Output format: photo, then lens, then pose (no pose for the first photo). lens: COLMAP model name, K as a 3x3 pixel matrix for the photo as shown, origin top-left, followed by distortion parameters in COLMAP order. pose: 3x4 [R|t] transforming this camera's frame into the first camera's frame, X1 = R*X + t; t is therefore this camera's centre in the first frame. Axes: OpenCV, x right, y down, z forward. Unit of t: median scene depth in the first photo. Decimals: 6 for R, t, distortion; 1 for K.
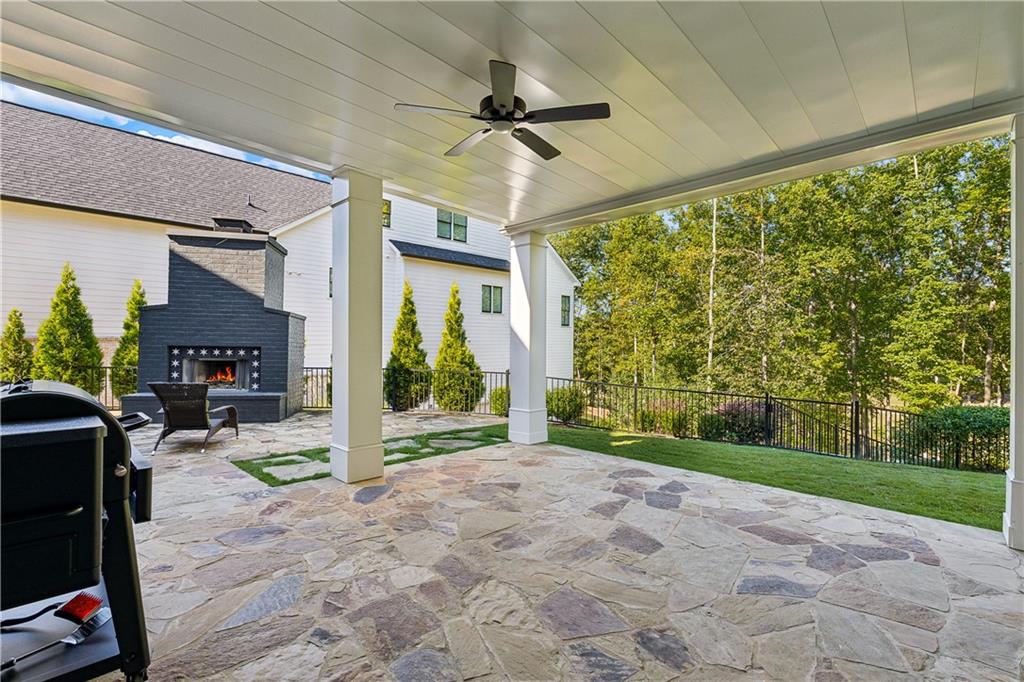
lens RADIAL K [[449.6, 0, 507.3], [0, 449.6, 342.1], [0, 0, 1]] dist [-0.003779, -0.000284]
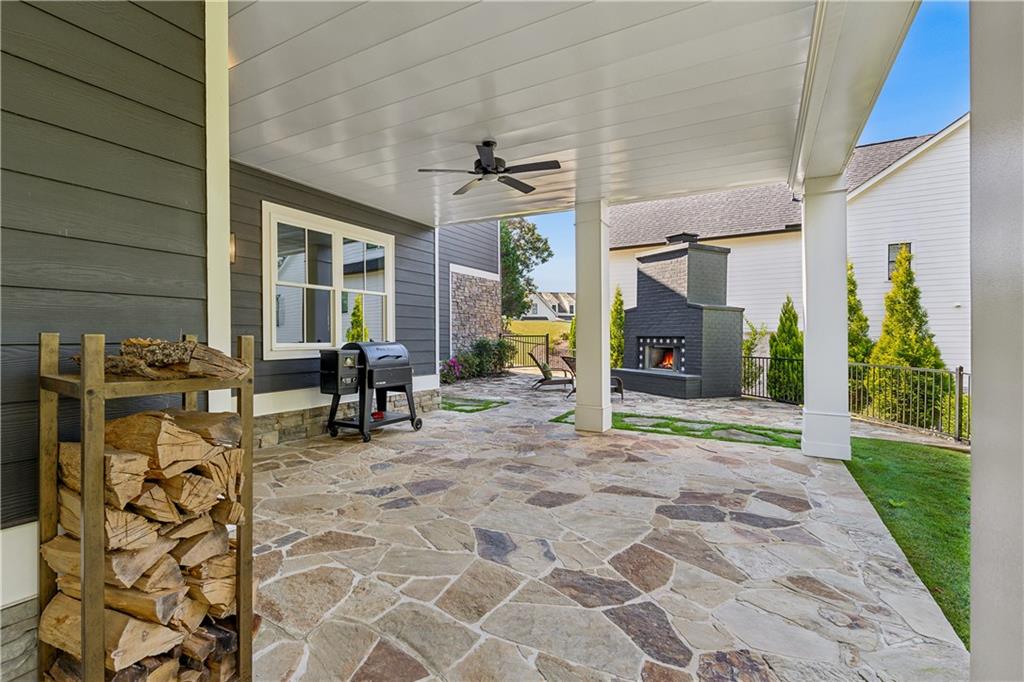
lens RADIAL K [[449.6, 0, 512.7], [0, 449.6, 343.5], [0, 0, 1]] dist [-0.003779, -0.000284]
pose [[0.270106, 0.001168, -0.962830, 0.908164], [0.008966, 0.999953, 0.003729, 0.038994], [0.962789, -0.009640, 0.270082, 0.424160]]
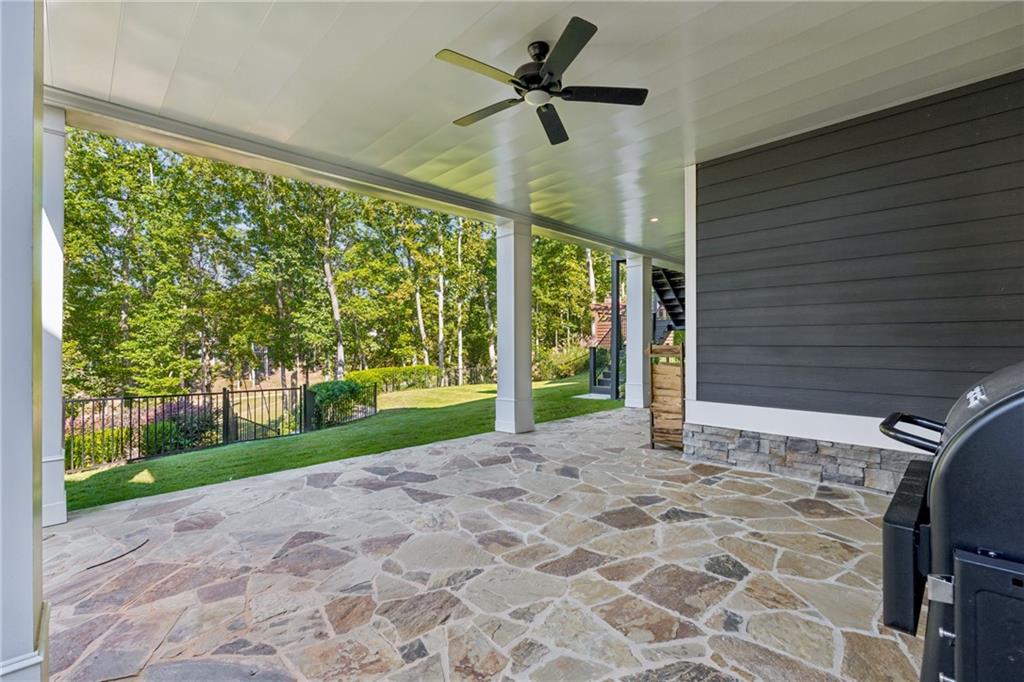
lens RADIAL K [[449.6, 0, 507.7], [0, 449.6, 341.2], [0, 0, 1]] dist [-0.003779, -0.000284]
pose [[0.033624, 0.002550, 0.999431, -0.621649], [-0.000049, 0.999997, -0.002550, 0.029726], [-0.999435, 0.000037, 0.033624, 0.653994]]
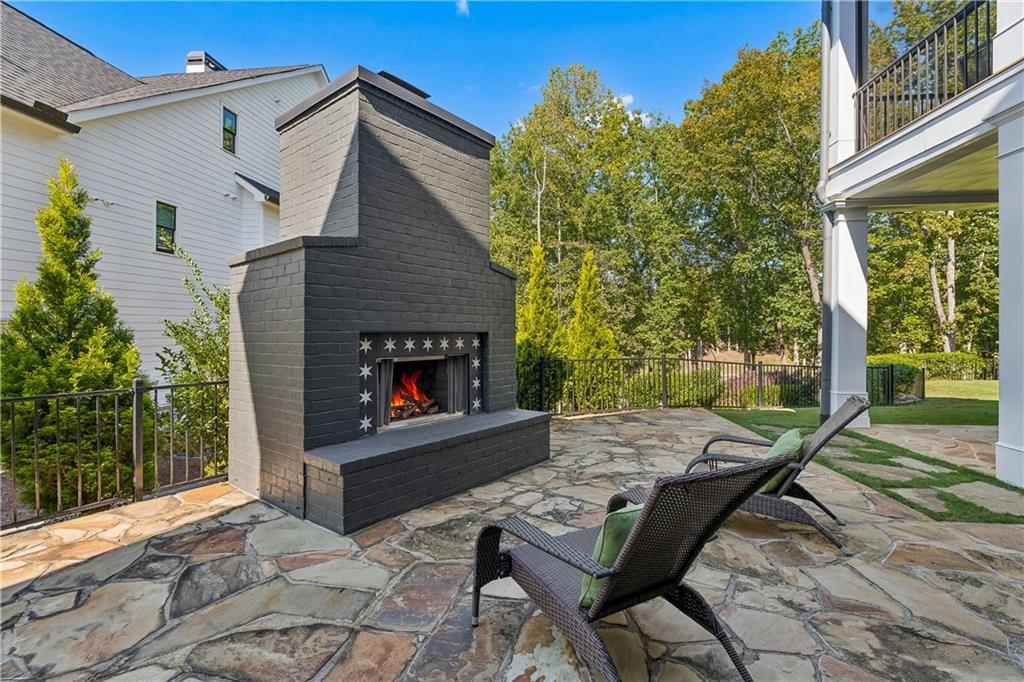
lens RADIAL K [[449.6, 0, 505.6], [0, 449.6, 332.0], [0, 0, 1]] dist [-0.003779, -0.000284]
pose [[0.789345, -0.013056, 0.613810, -1.627031], [0.004202, 0.999865, 0.015863, 0.002762], [-0.613935, -0.009942, 0.789294, 1.013995]]
